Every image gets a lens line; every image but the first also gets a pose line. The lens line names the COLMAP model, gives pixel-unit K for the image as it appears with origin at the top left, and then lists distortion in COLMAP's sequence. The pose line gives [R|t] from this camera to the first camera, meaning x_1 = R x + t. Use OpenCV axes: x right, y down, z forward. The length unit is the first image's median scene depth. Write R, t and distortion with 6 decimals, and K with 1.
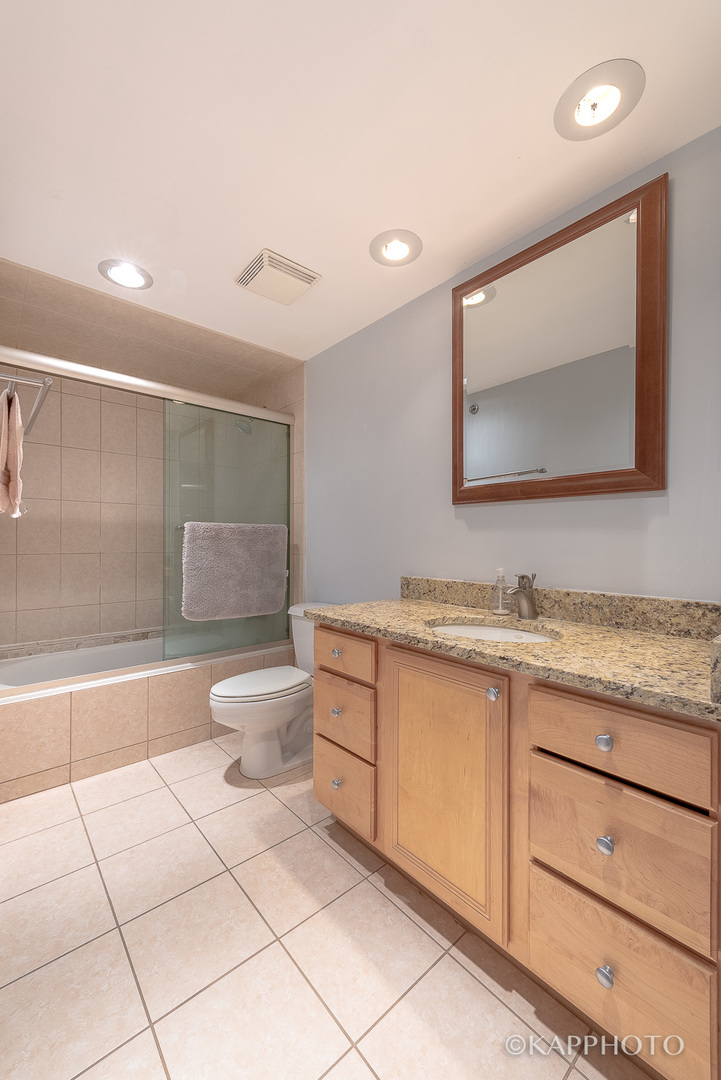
lens RADIAL K [[427.7, 0, 364.4], [0, 427.7, 527.9], [0, 0, 1]] dist [0.006421, -0.003929]
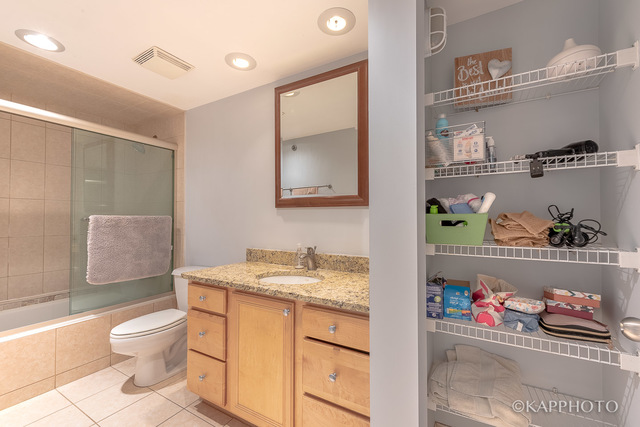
lens RADIAL K [[263.0, 0, 322.3], [0, 263.0, 210.9], [0, 0, 1]] dist [-0.000321, -0.002667]
pose [[0.945666, 0.005594, 0.325092, 0.037641], [-0.003385, 0.999967, -0.007360, -0.035780], [-0.325122, 0.005859, 0.945654, -0.101803]]
